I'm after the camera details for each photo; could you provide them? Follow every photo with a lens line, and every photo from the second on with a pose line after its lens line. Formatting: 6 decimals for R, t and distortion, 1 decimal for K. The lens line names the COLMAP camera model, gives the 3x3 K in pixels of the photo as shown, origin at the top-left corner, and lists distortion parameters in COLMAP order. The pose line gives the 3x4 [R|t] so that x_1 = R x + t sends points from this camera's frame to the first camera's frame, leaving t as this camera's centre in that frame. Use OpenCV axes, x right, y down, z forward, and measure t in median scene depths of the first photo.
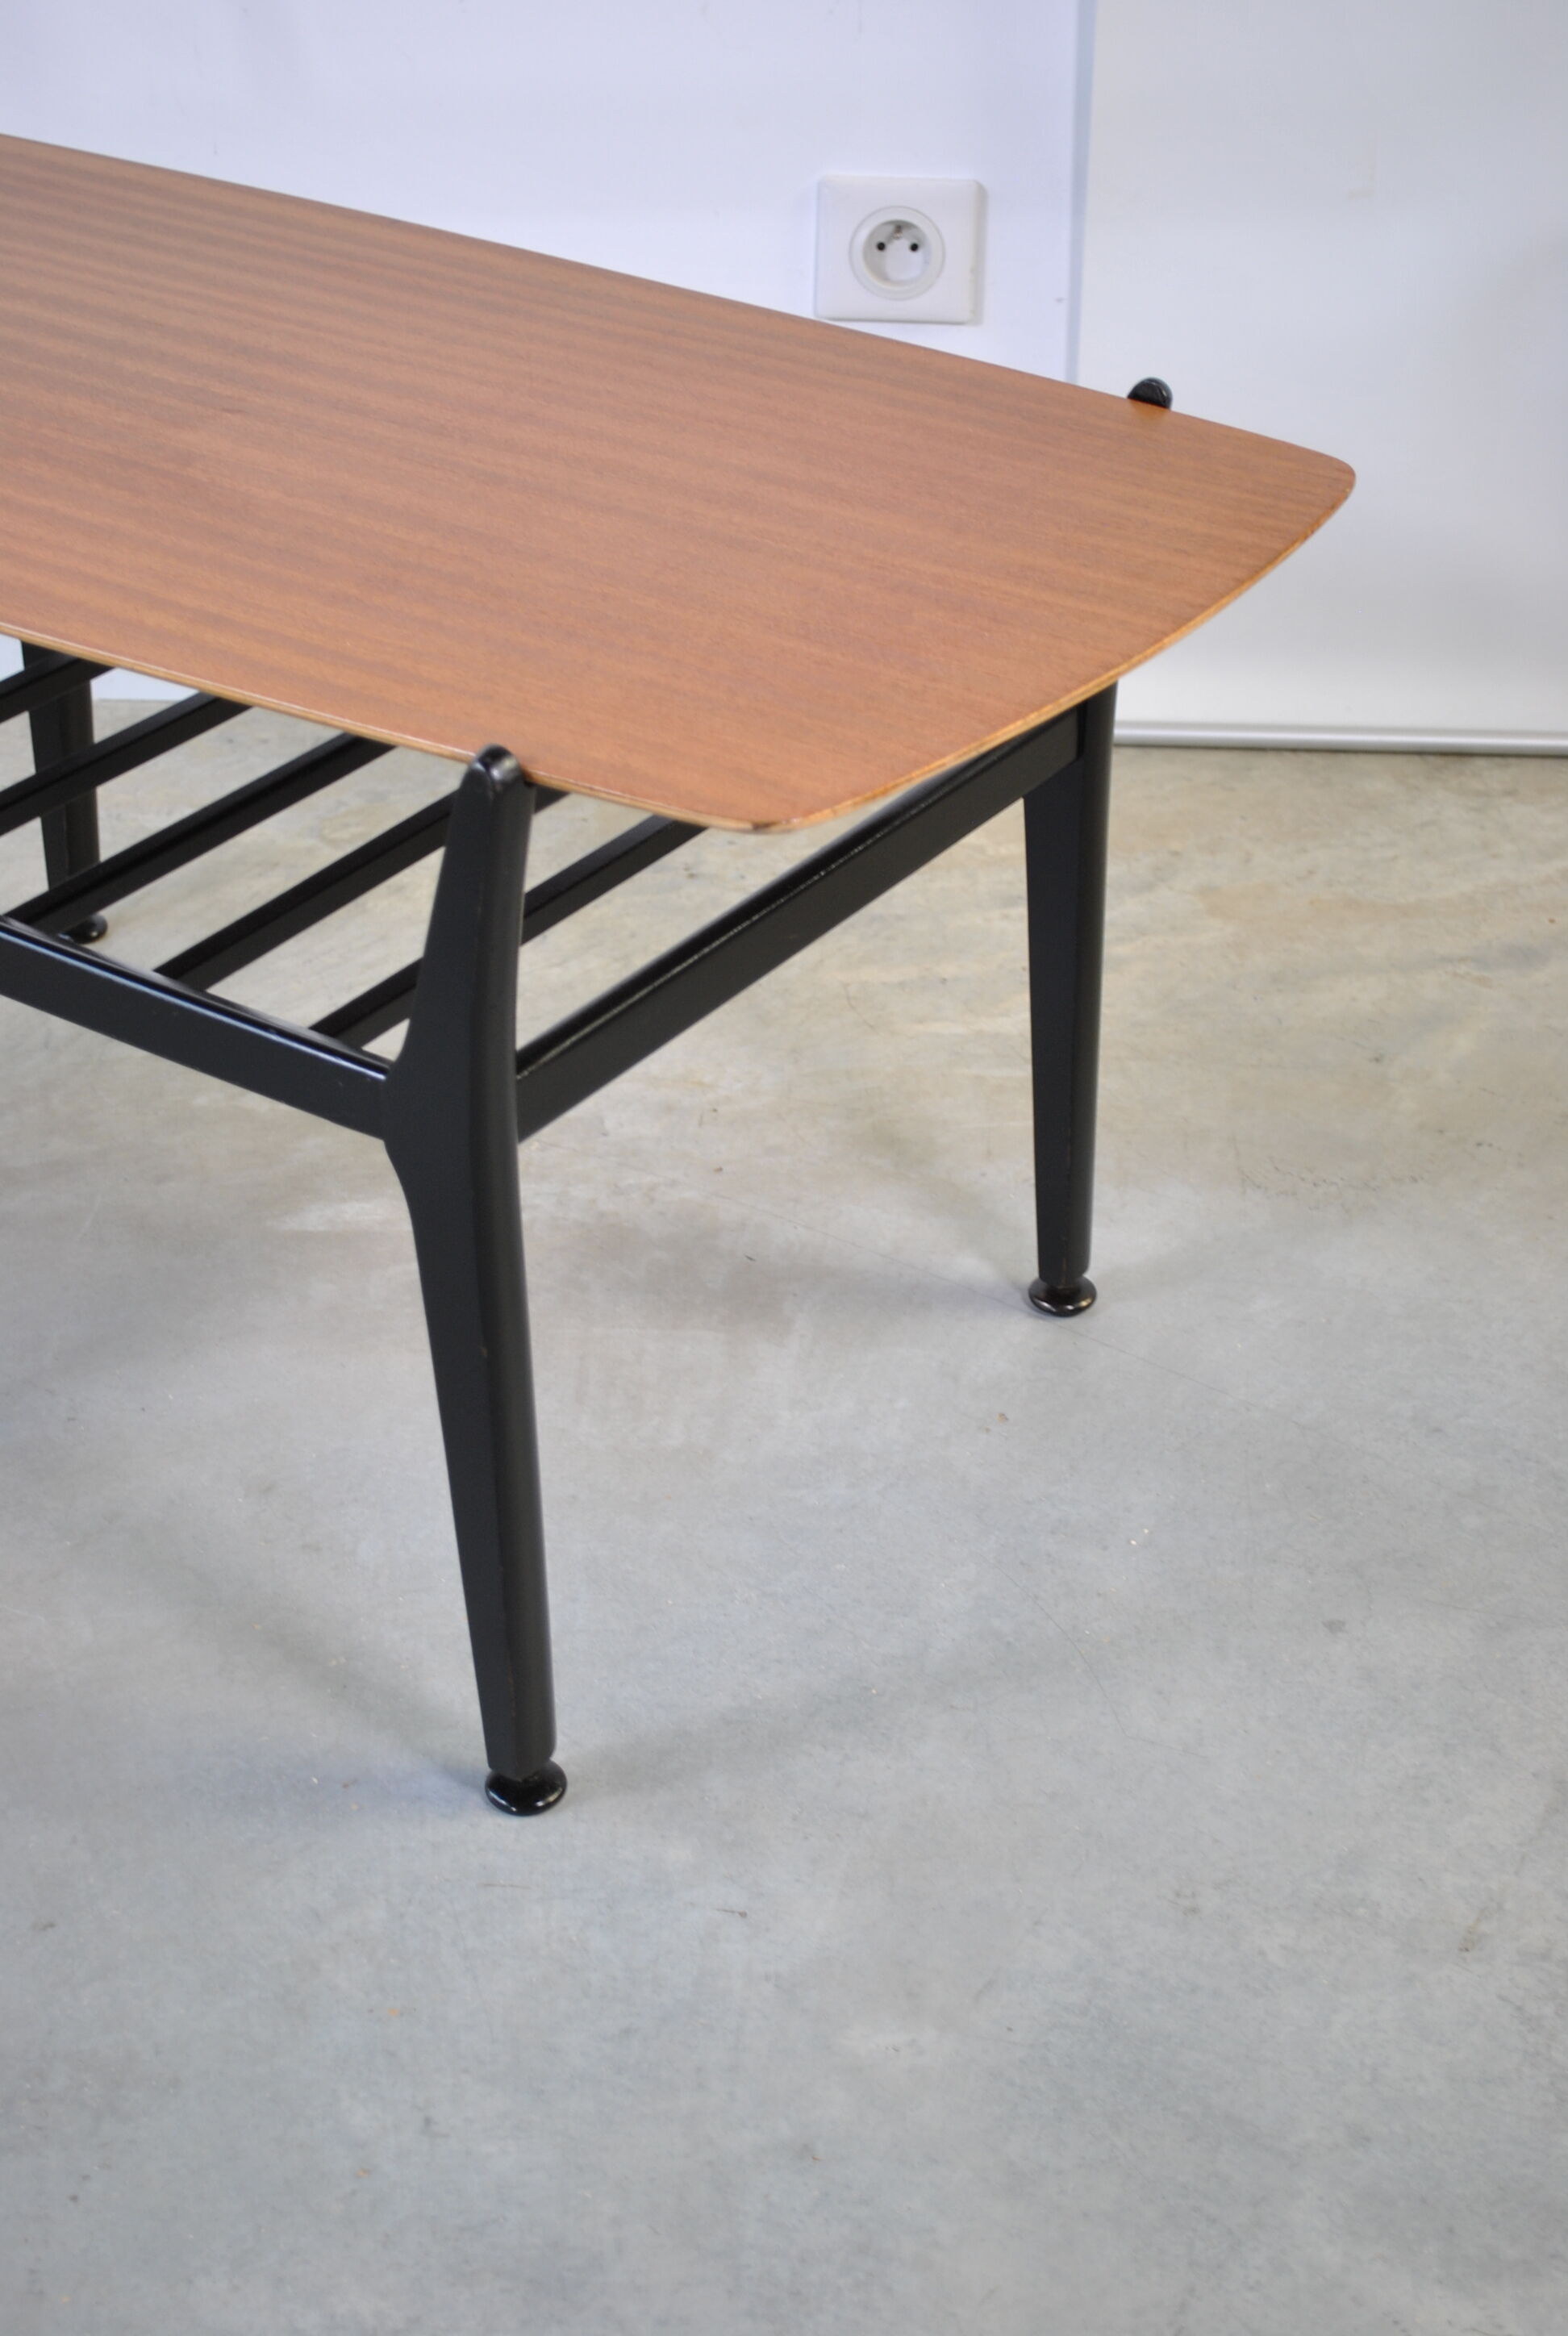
lens RADIAL K [[3744.3, 0, 749.9], [0, 3744.3, 1154.7], [0, 0, 1]] dist [-0.010347, 0.000000]
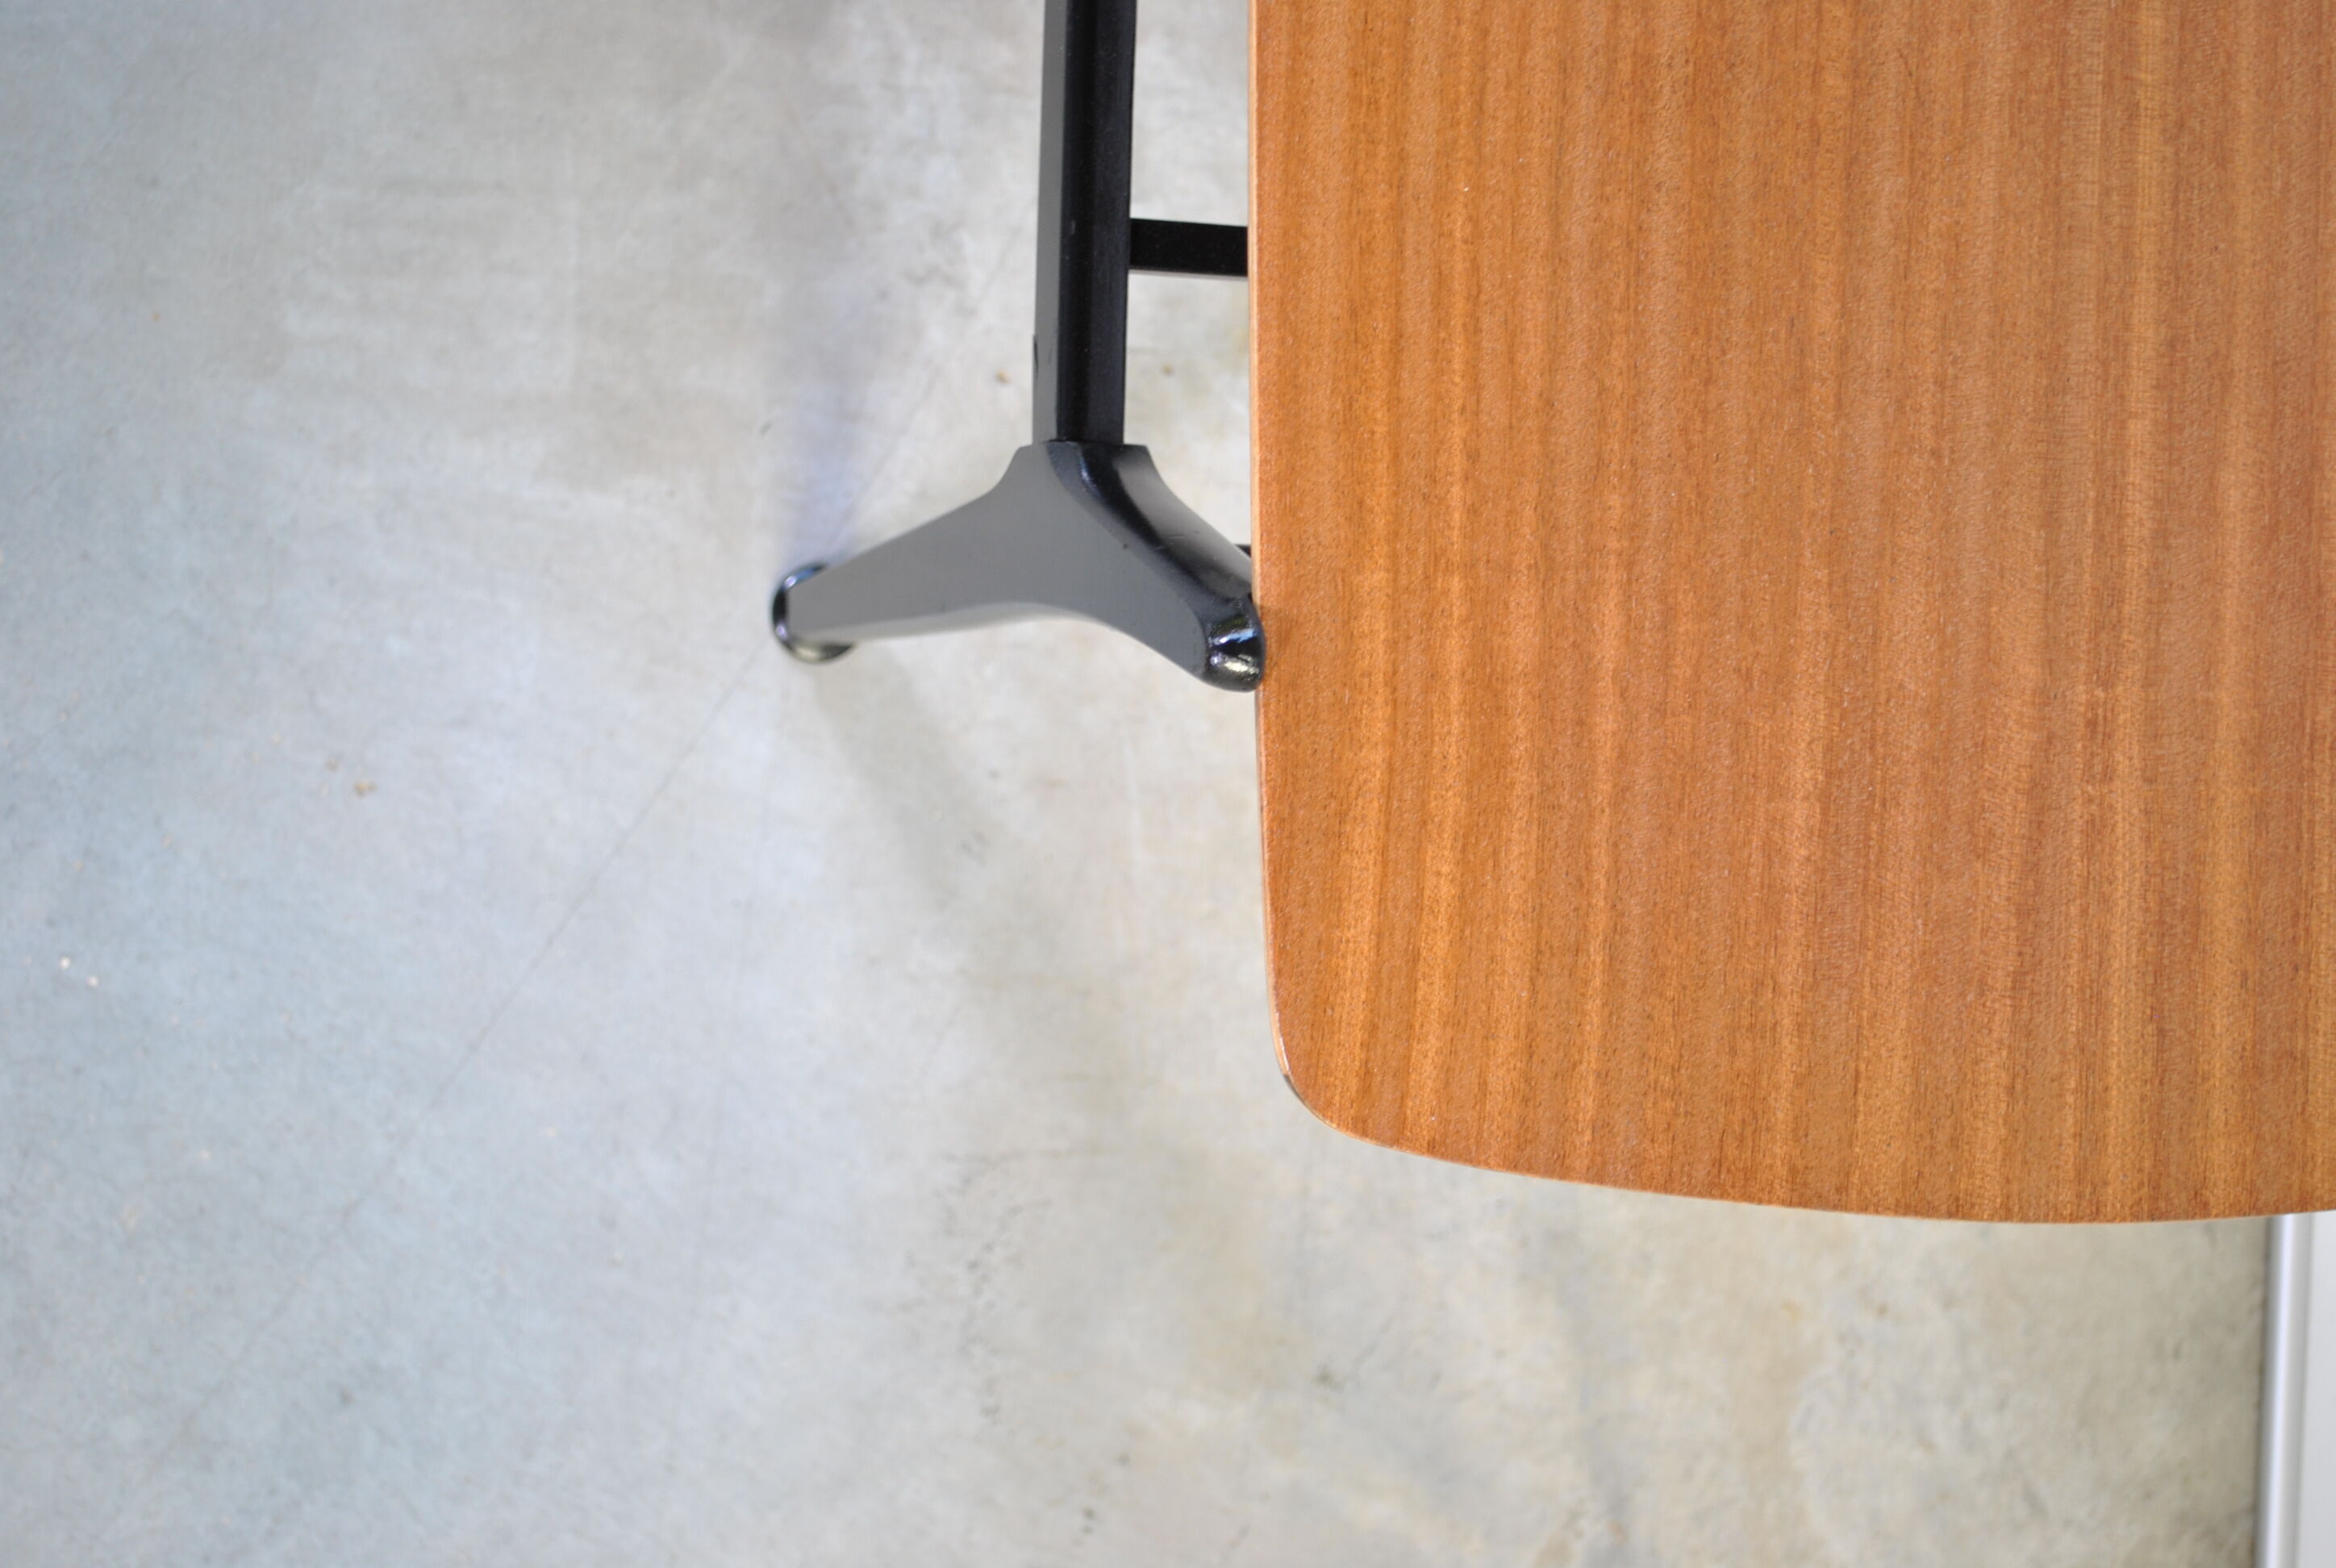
lens RADIAL K [[3978.4, 0, 1173.1], [0, 3978.4, 768.1], [0, 0, 1]] dist [0.010424, 0.000000]
pose [[0.020981, 0.998883, 0.042347, 0.034941], [-0.760613, -0.011542, 0.649103, -0.532164], [0.648866, -0.045829, 0.759521, 0.528915]]
